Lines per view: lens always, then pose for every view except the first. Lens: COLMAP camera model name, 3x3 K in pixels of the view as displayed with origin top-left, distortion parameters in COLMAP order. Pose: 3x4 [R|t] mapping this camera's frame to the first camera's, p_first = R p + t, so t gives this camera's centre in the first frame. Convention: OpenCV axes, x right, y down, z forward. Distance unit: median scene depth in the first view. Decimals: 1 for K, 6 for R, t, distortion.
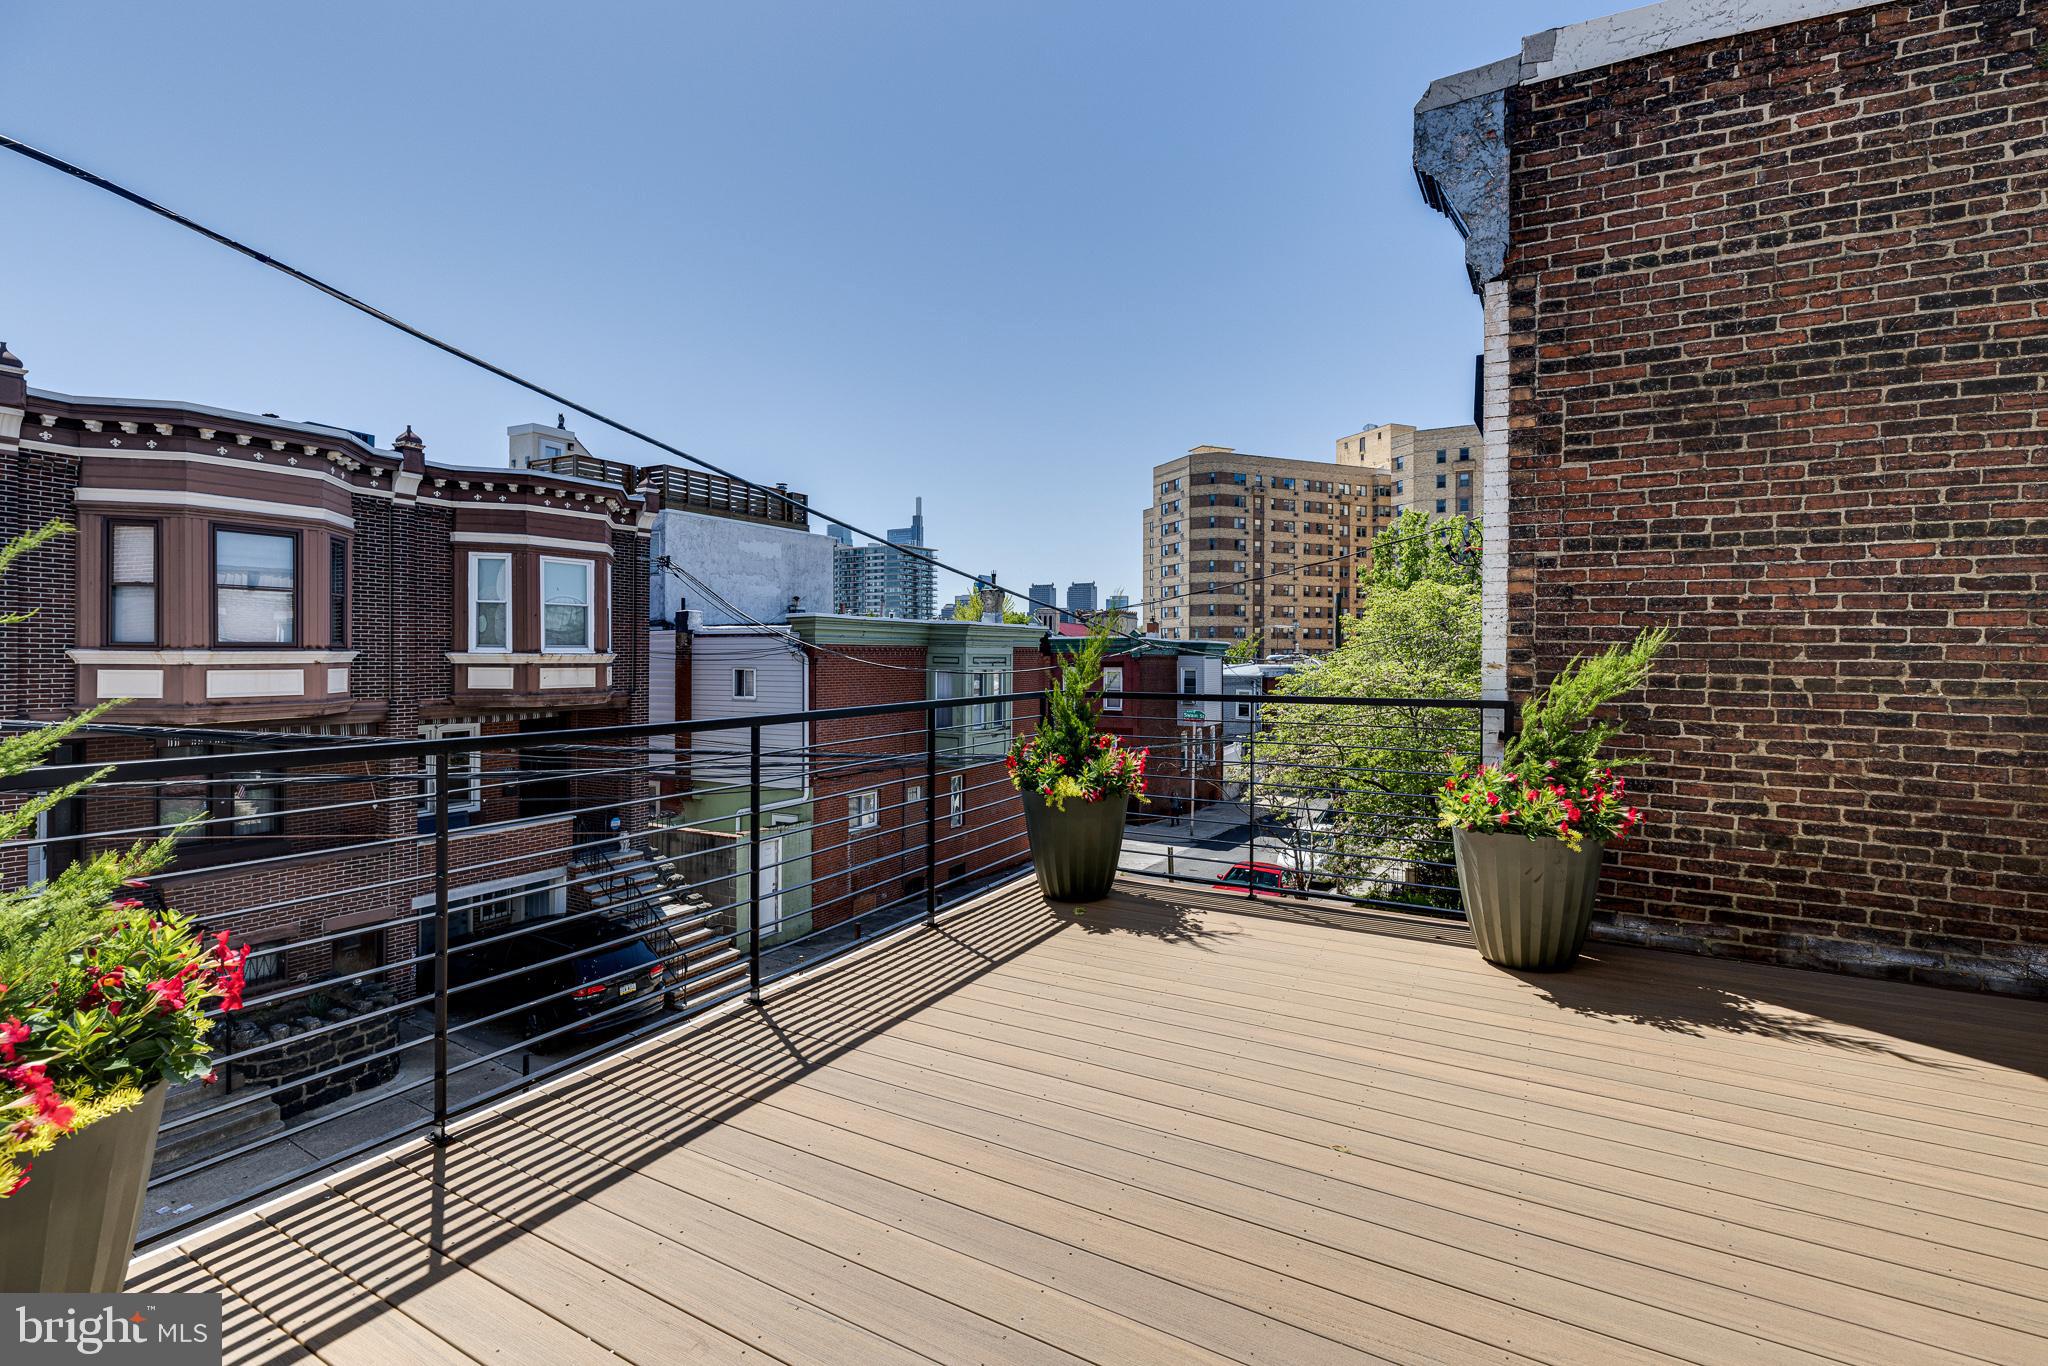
lens RADIAL K [[926.5, 0, 1017.0], [0, 926.5, 651.5], [0, 0, 1]] dist [0.003518, -0.001086]
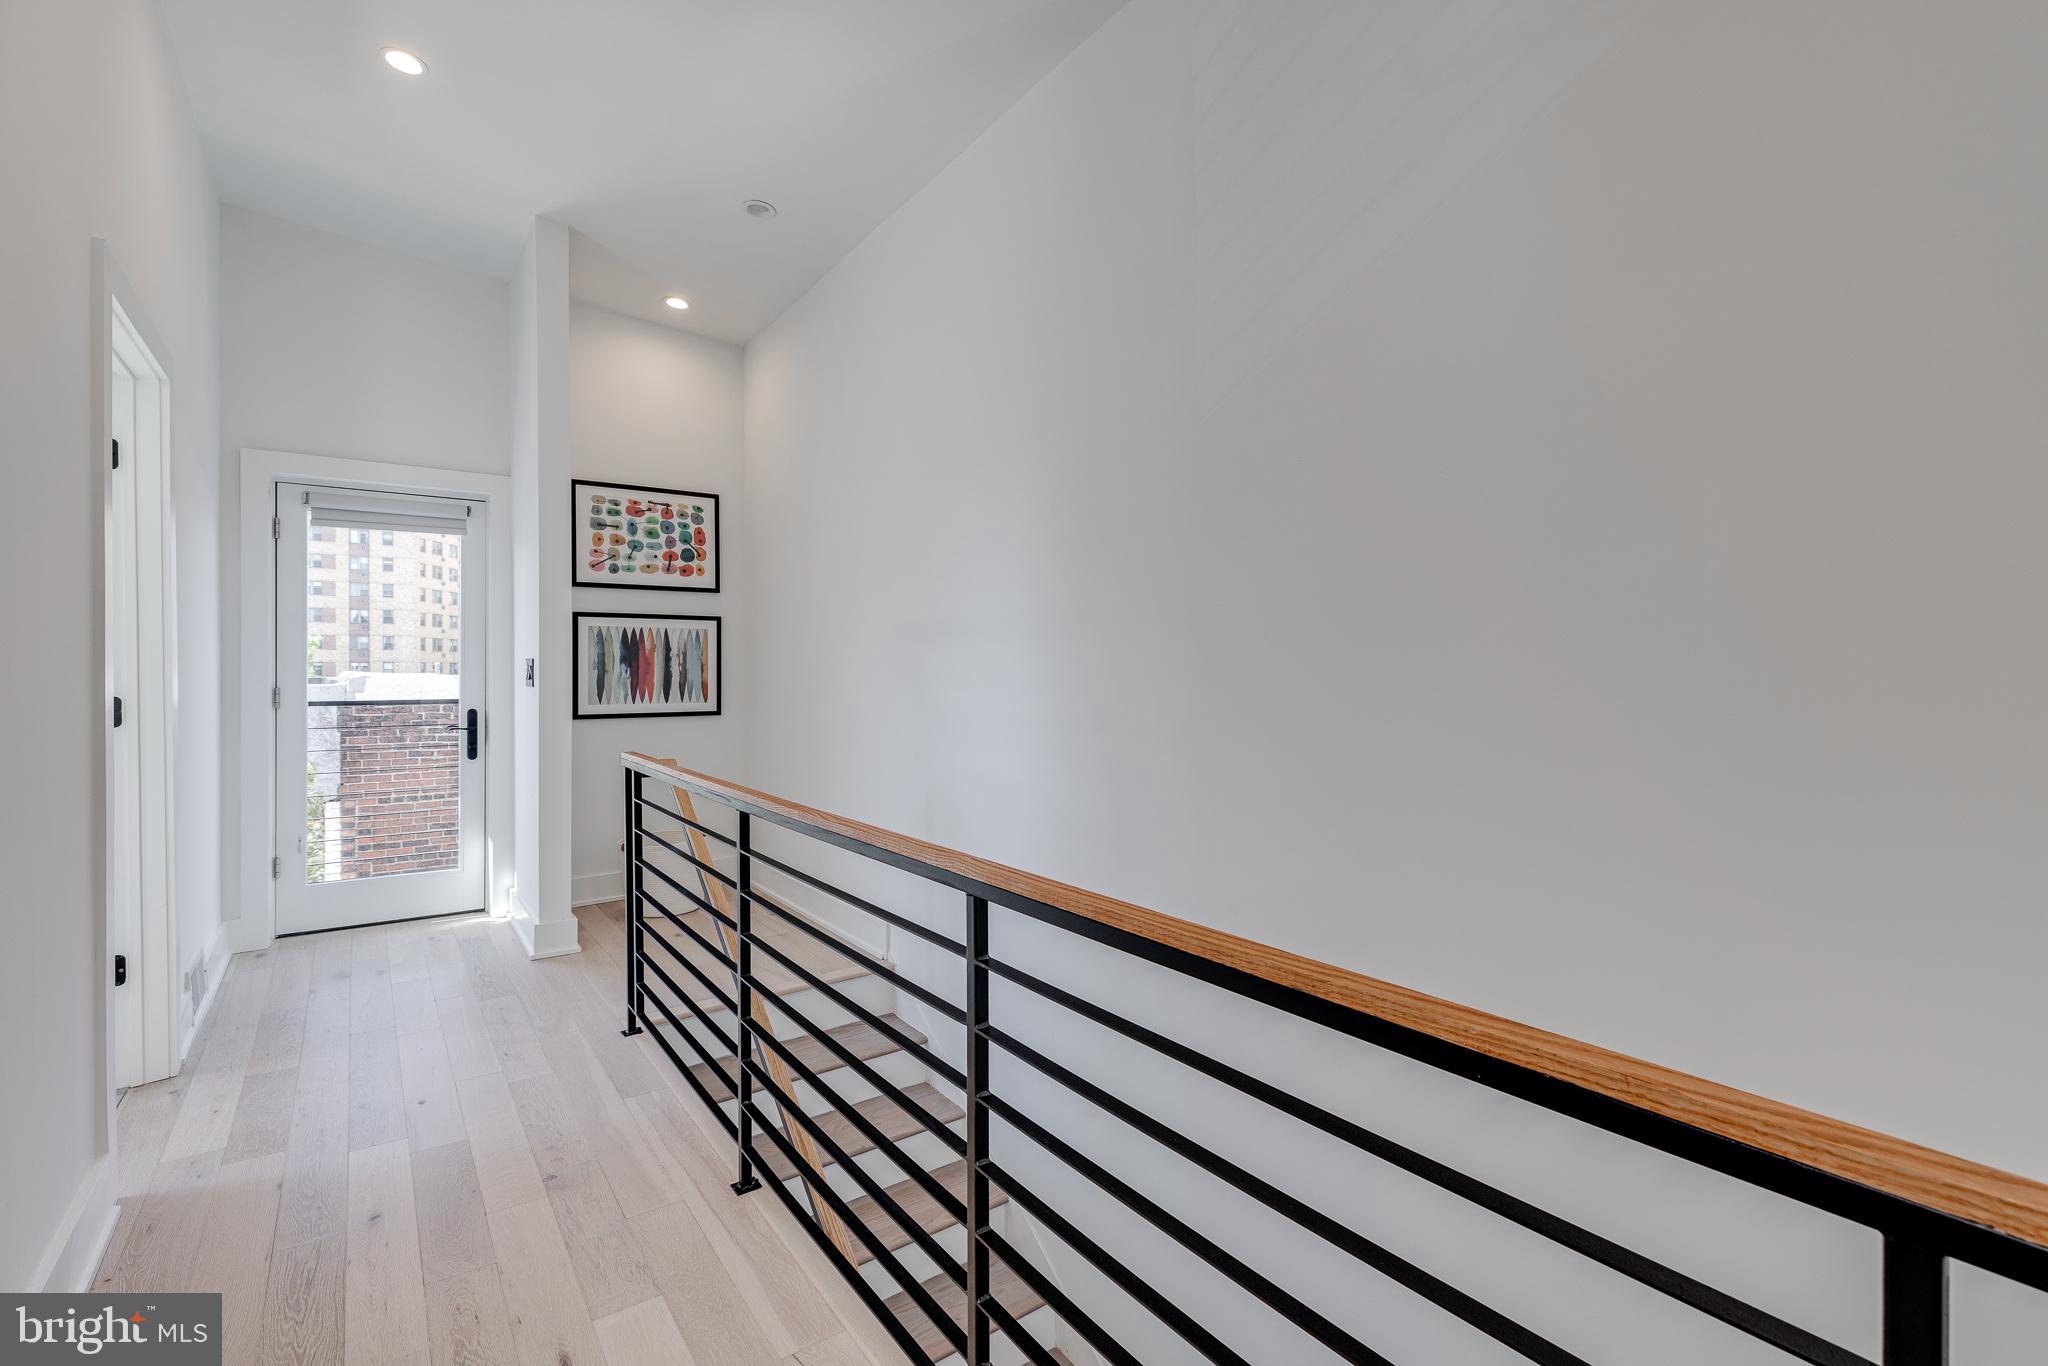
lens RADIAL K [[926.5, 0, 1031.8], [0, 926.5, 668.0], [0, 0, 1]] dist [0.003518, -0.001086]
pose [[0.413177, -0.004227, 0.910641, -0.210063], [0.004715, 0.999986, 0.002503, -0.229463], [-0.910638, 0.003259, 0.413191, -0.367952]]
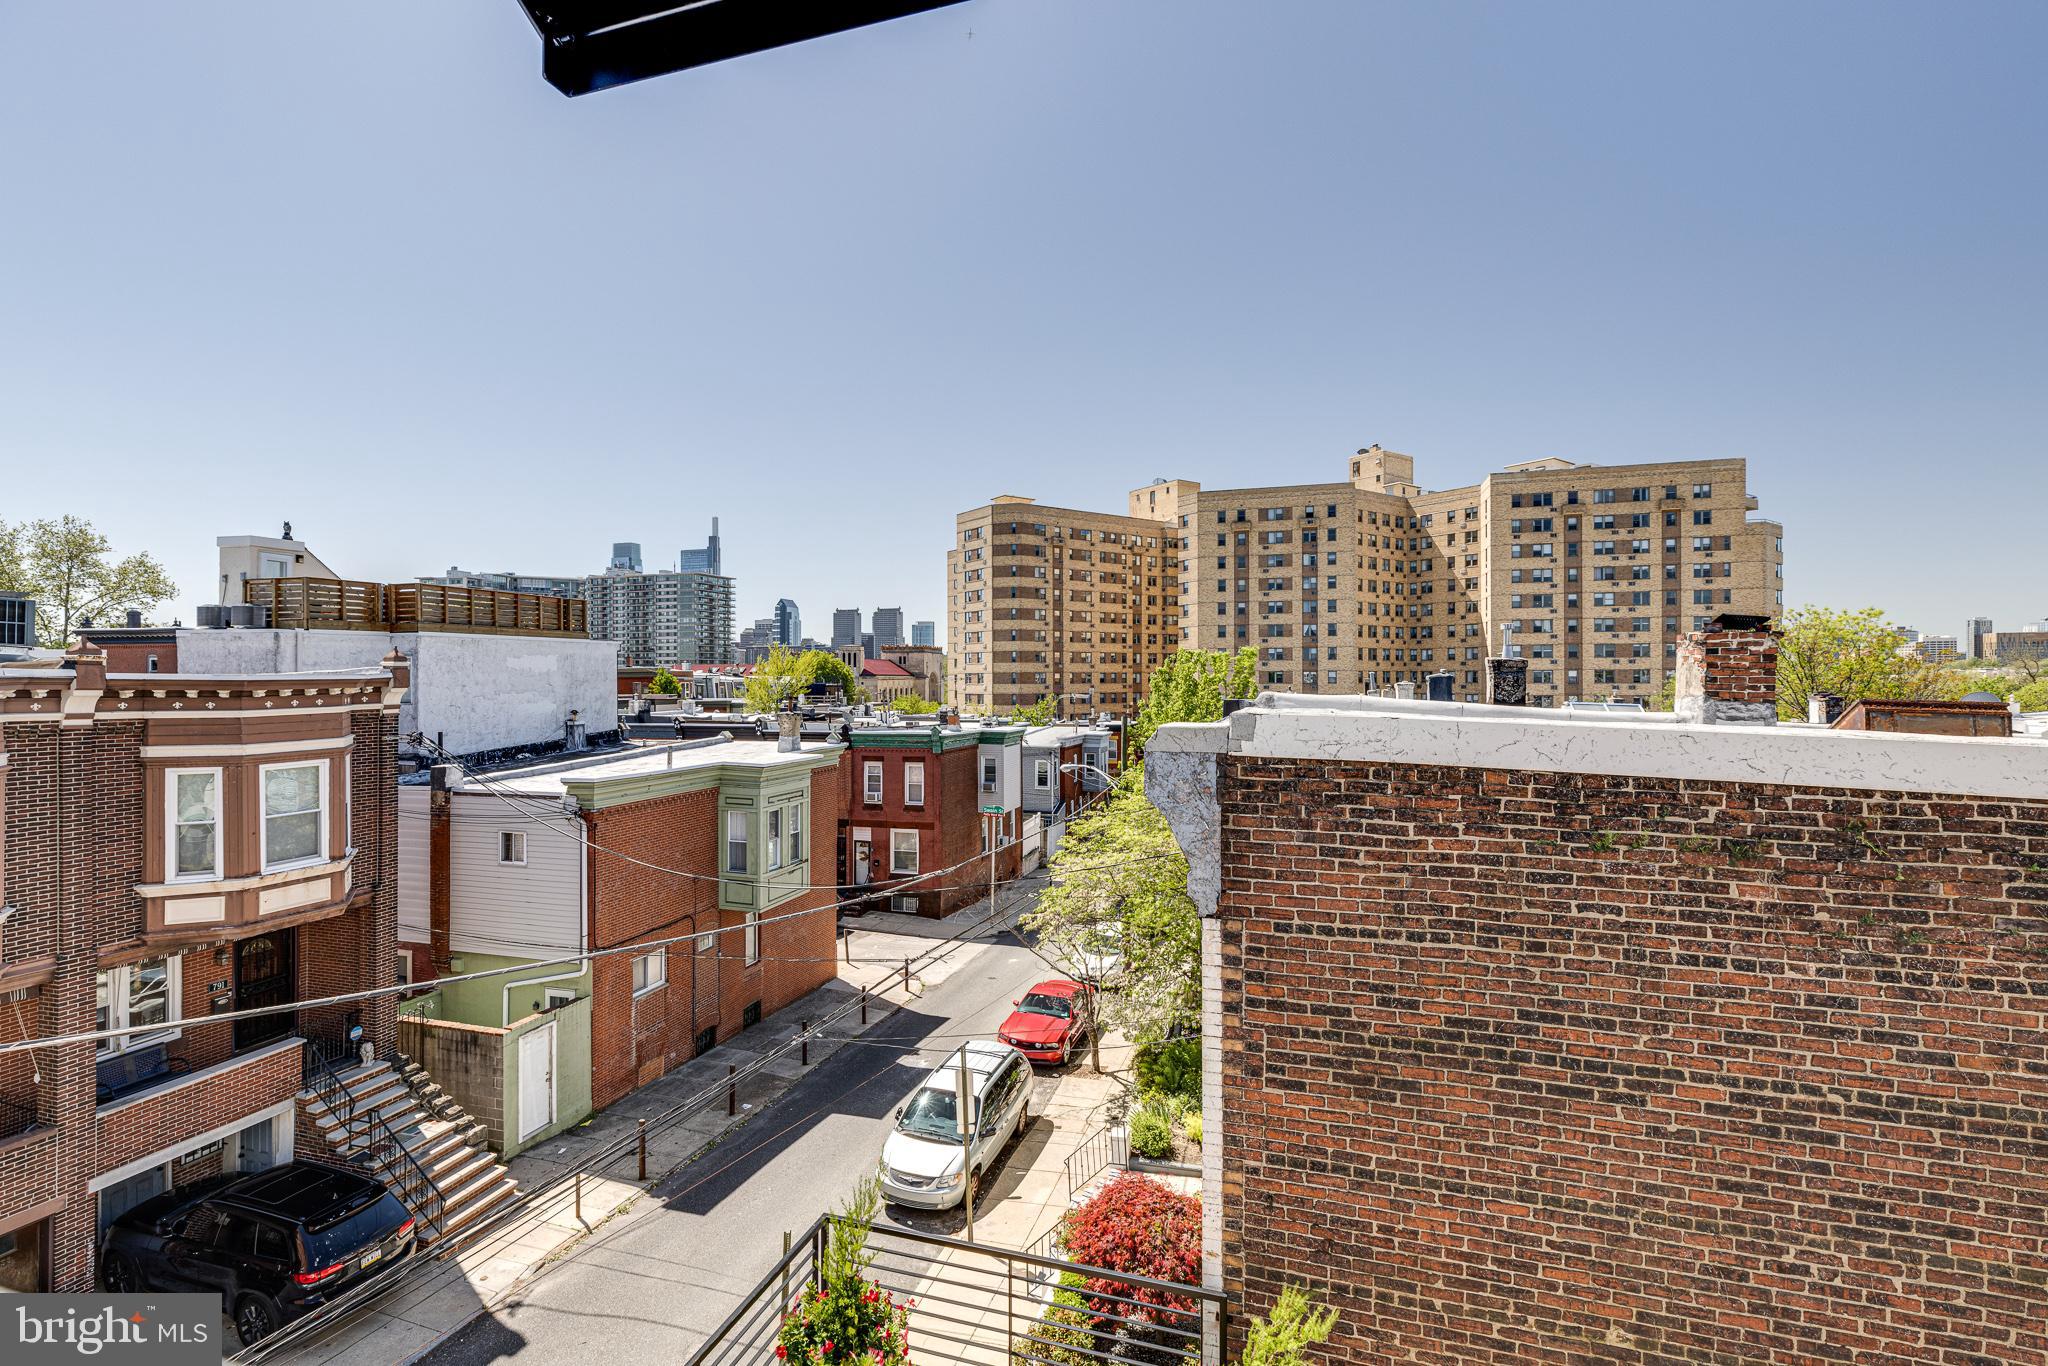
lens RADIAL K [[926.5, 0, 1016.0], [0, 926.5, 674.0], [0, 0, 1]] dist [0.003518, -0.001086]
pose [[0.978547, -0.004883, 0.205967, 0.015743], [0.005780, 0.999976, -0.003752, -0.239642], [-0.205944, 0.004862, 0.978552, -0.025206]]
